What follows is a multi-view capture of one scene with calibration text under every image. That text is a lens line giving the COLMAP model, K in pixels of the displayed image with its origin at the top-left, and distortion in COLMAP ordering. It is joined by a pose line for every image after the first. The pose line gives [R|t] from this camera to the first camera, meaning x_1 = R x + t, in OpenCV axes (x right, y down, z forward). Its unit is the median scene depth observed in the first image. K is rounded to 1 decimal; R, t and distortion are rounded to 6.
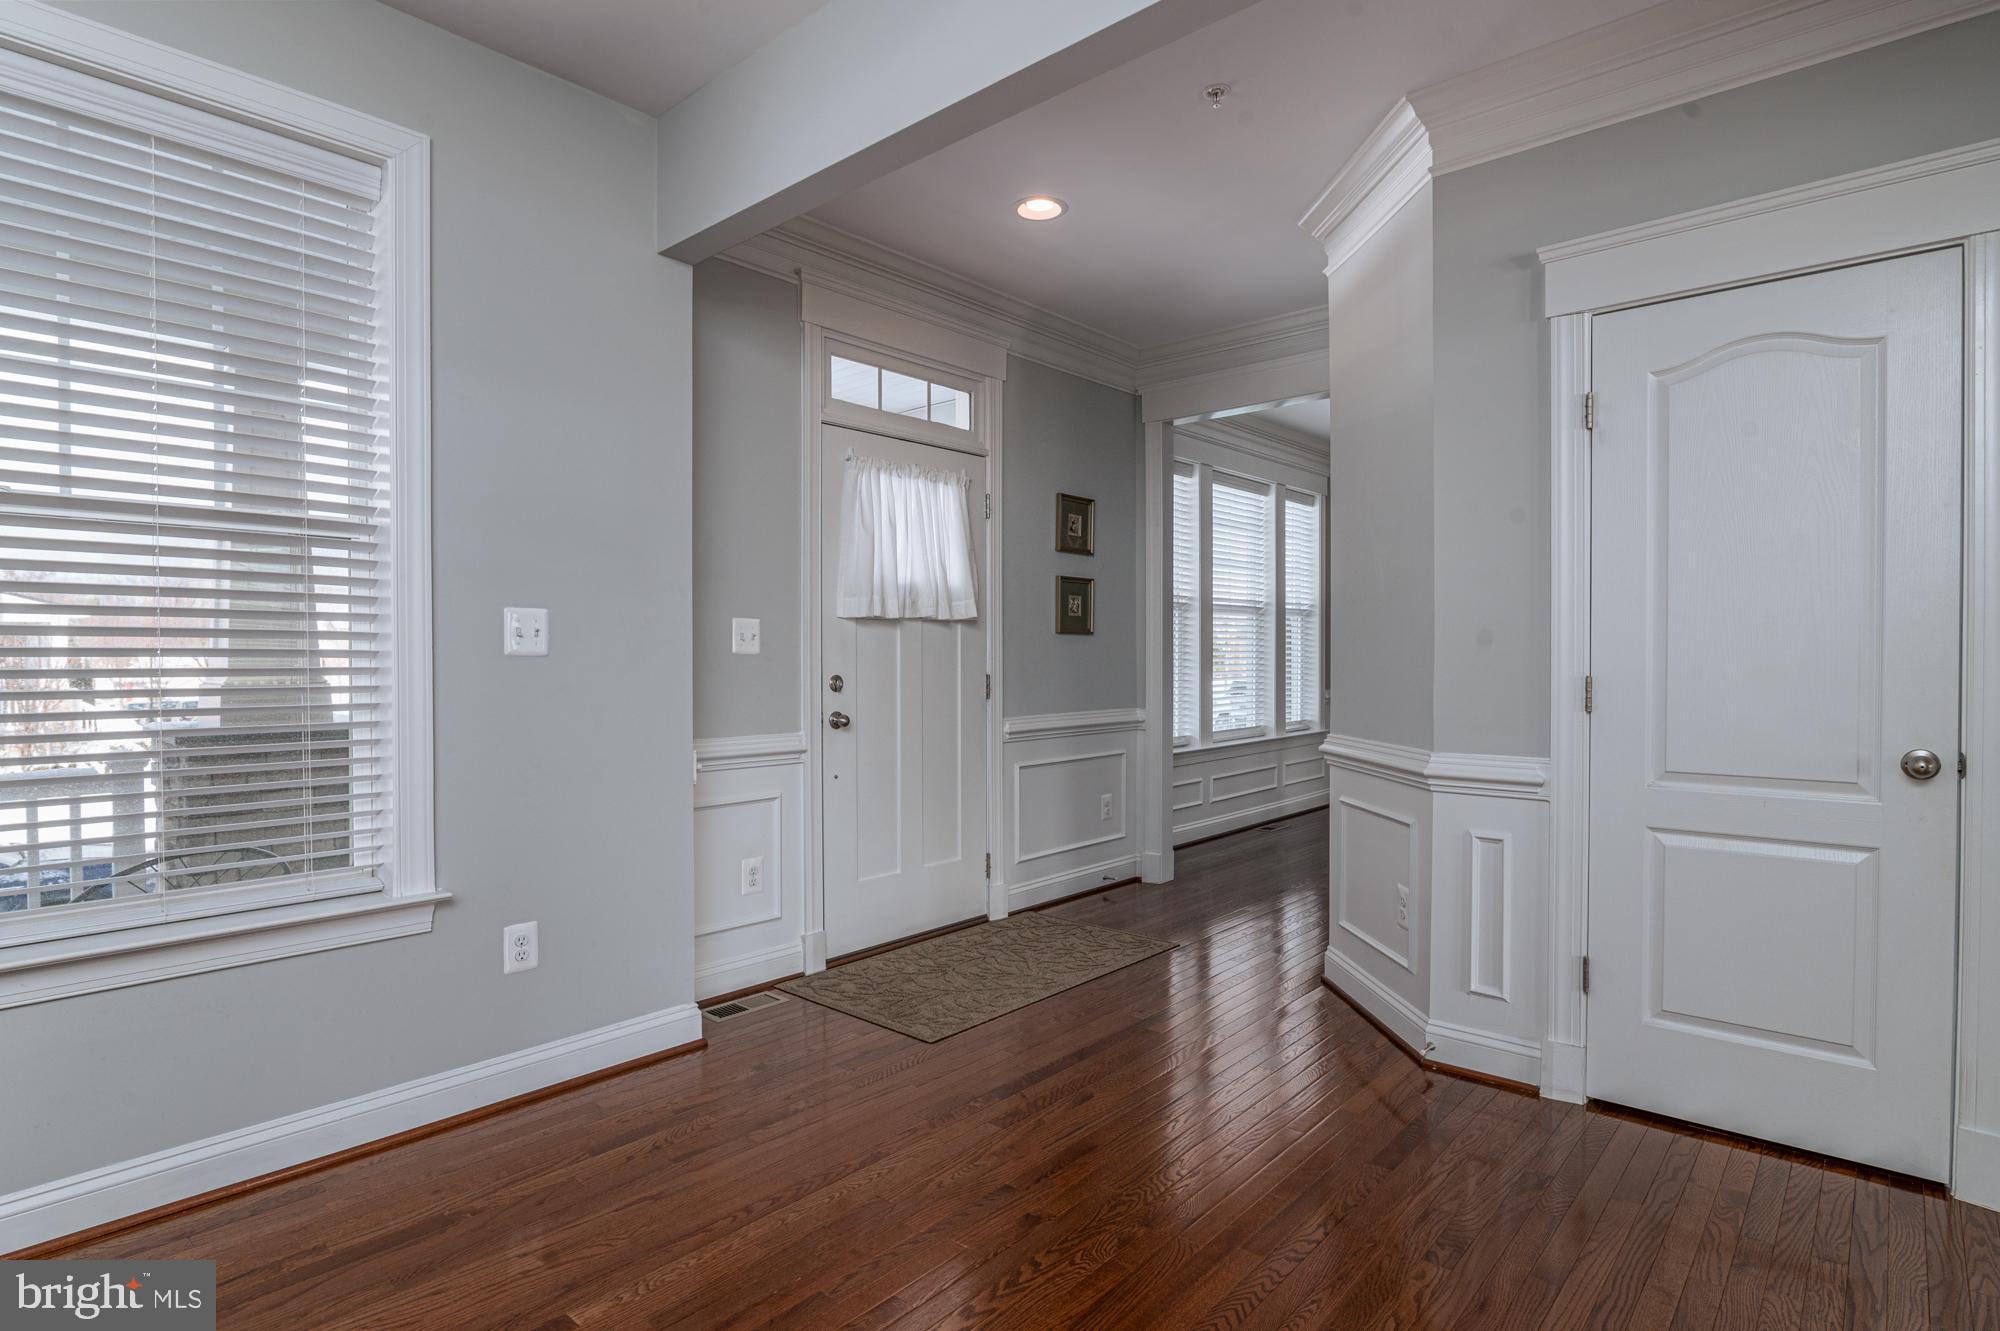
lens RADIAL K [[1043.9, 0, 1000.0], [0, 1043.9, 665.5], [0, 0, 1]] dist [-0.000781, -0.000510]
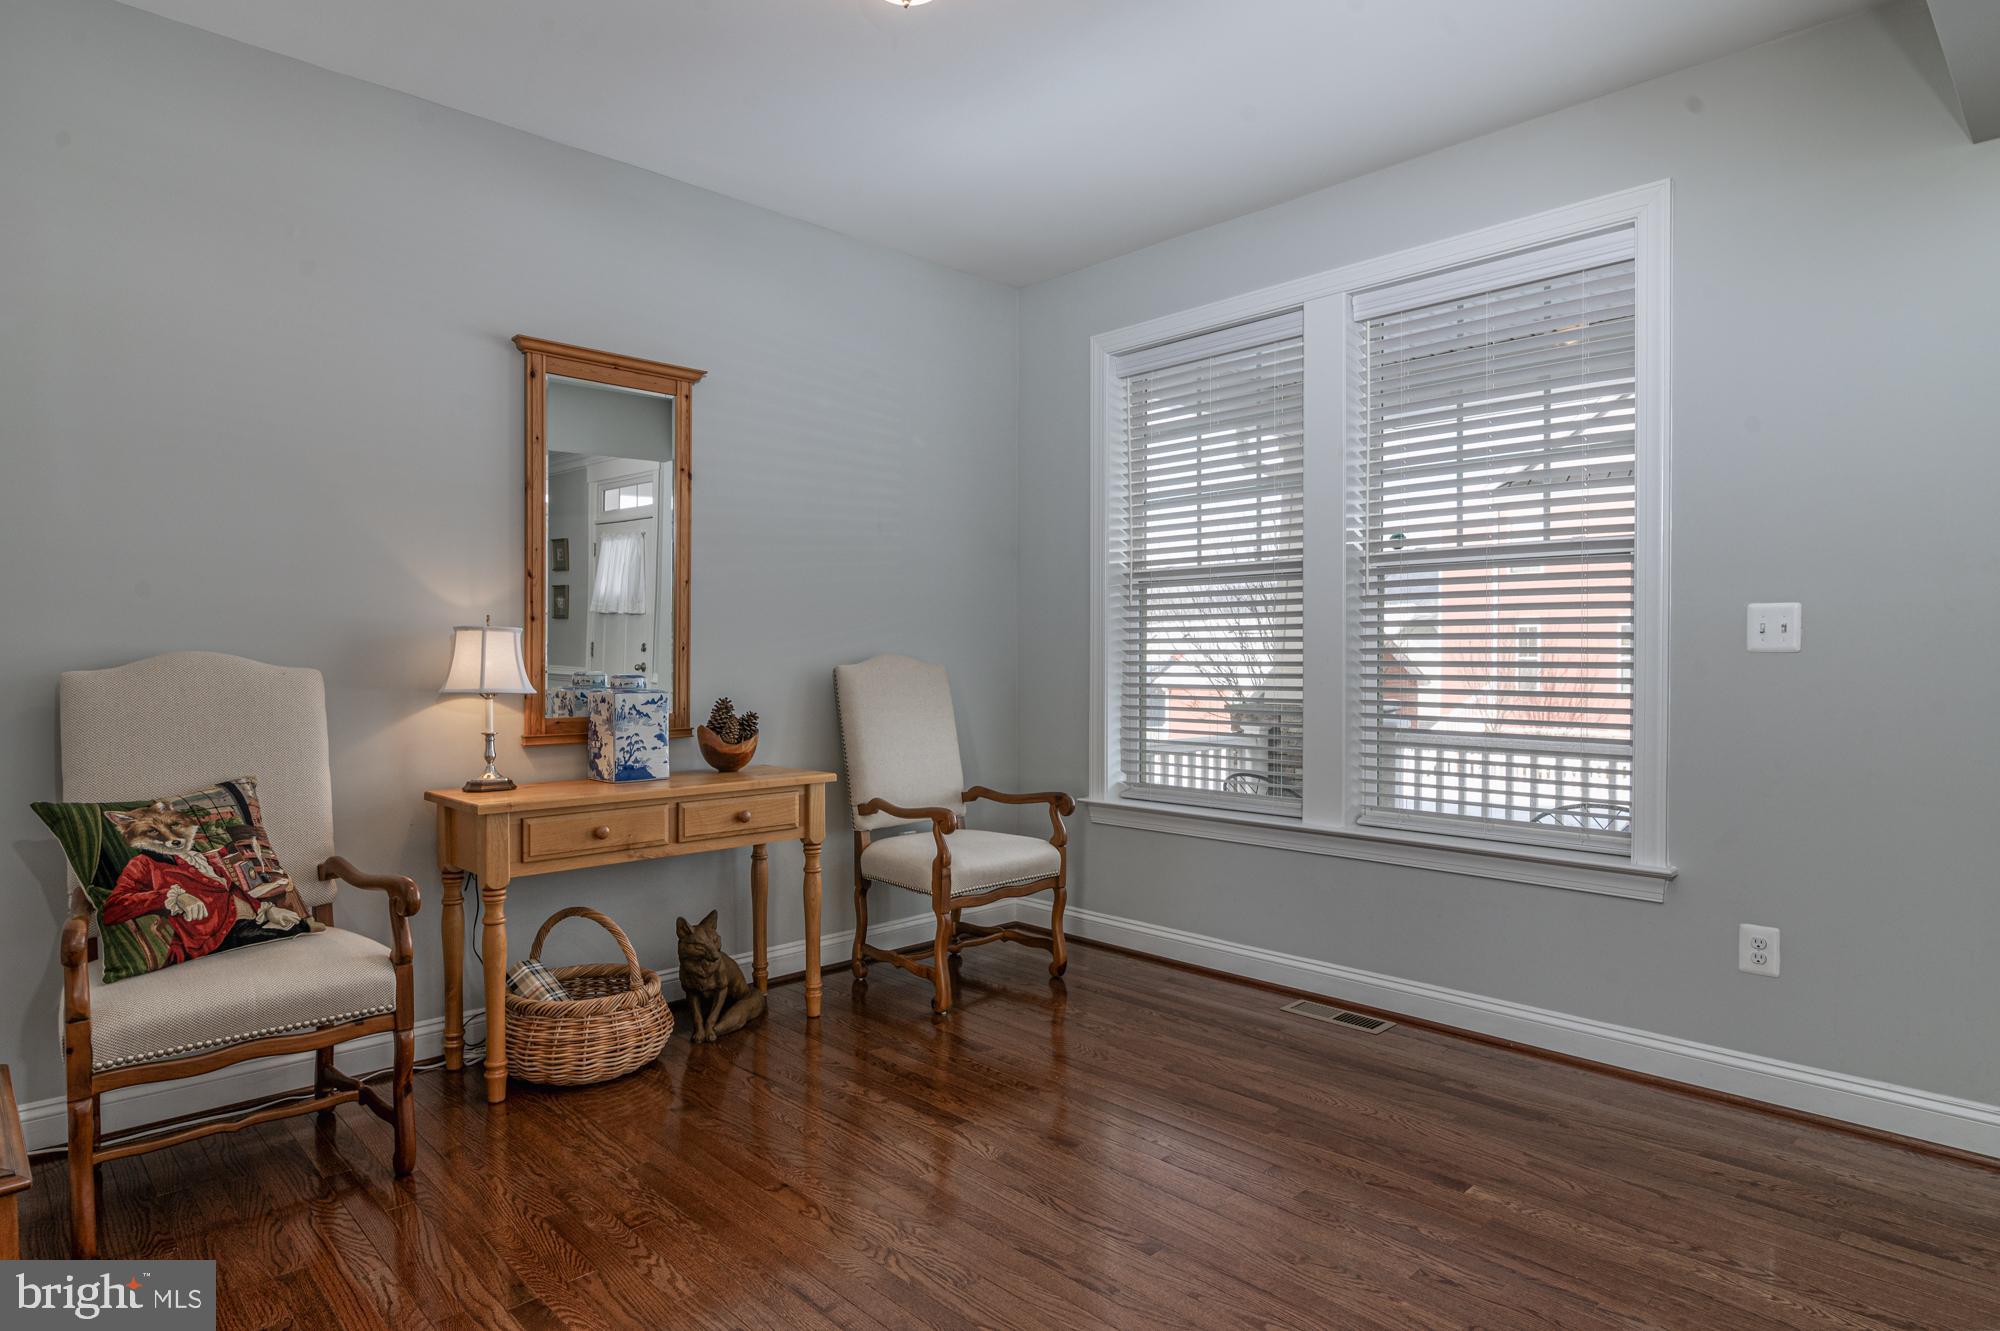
lens RADIAL K [[1158.7, 0, 1000.0], [0, 1158.7, 665.5], [0, 0, 1]] dist [-0.002205, -0.001217]
pose [[-0.088596, 0.006812, -0.996044, 0.738315], [-0.008674, 0.999933, 0.007610, 0.001568], [0.996030, 0.009314, -0.088531, 0.416470]]
